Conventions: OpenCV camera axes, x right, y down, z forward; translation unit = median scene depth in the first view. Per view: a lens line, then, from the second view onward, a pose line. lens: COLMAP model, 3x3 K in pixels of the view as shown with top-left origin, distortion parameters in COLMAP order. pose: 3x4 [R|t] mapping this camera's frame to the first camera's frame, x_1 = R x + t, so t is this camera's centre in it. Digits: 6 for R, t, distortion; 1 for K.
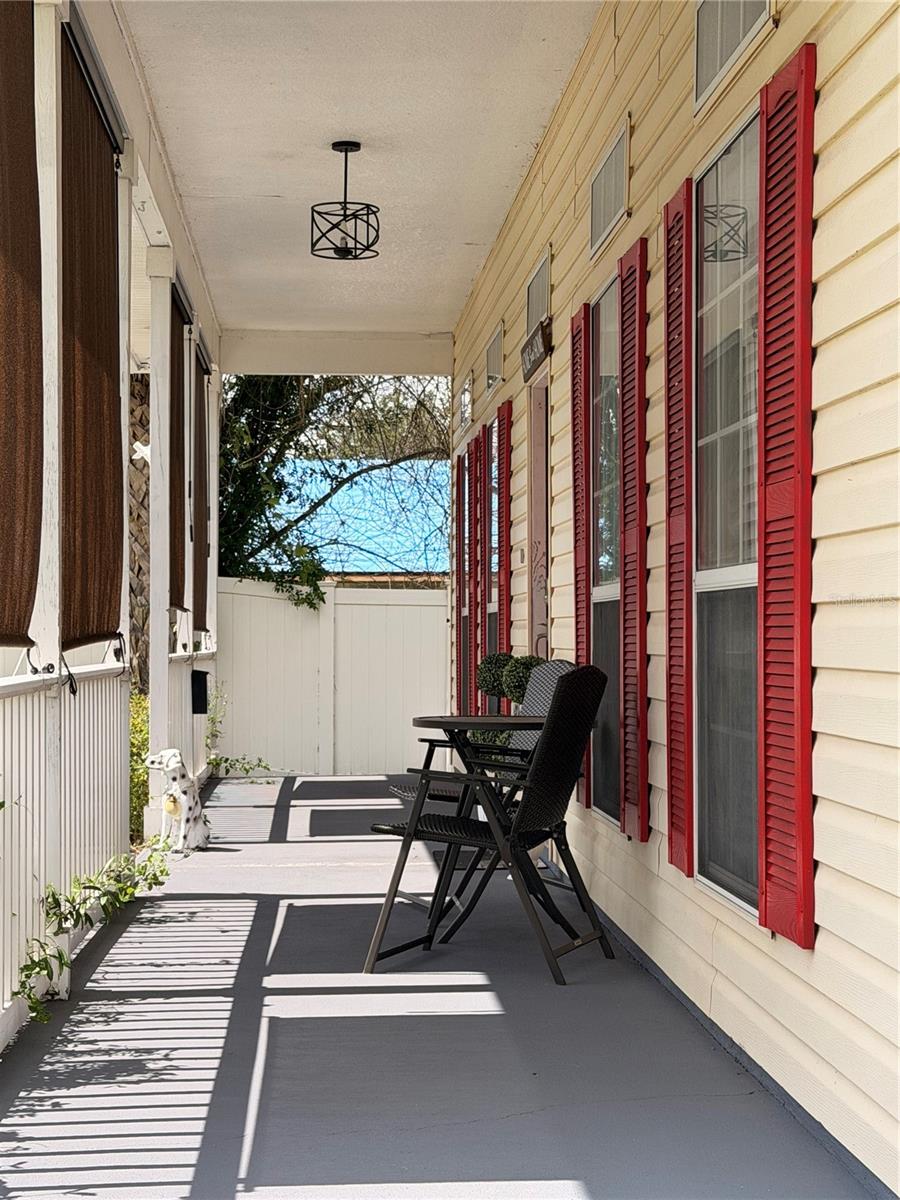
lens RADIAL K [[2126.7, 0, 450.5], [0, 2126.7, 601.9], [0, 0, 1]] dist [0.045248, 0.000000]
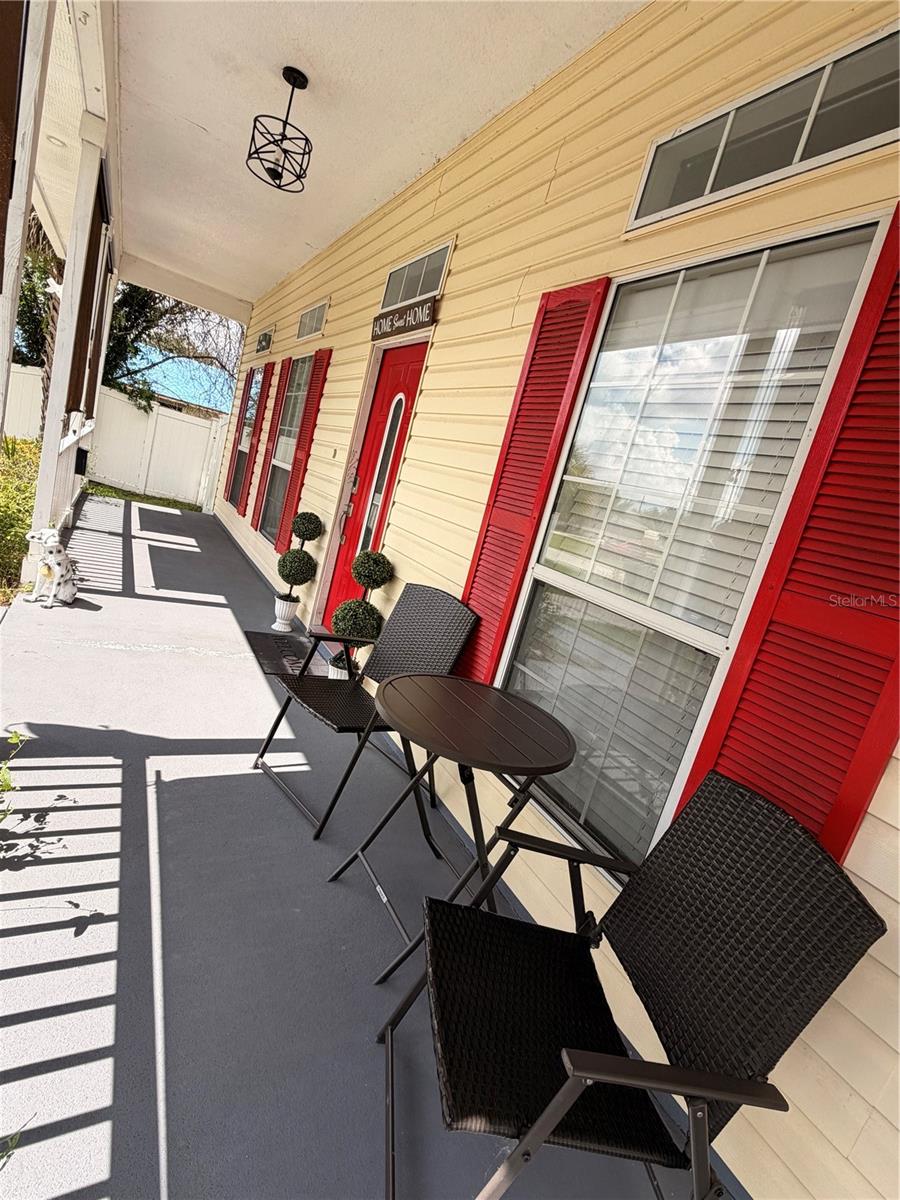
lens RADIAL K [[567.2, 0, 450.9], [0, 567.2, 598.4], [0, 0, 1]] dist [-0.003019, -0.000581]
pose [[0.868914, 0.146284, 0.472852, -0.059902], [-0.265138, 0.944267, 0.195095, -0.020344], [-0.417960, -0.294892, 0.859272, 0.461525]]
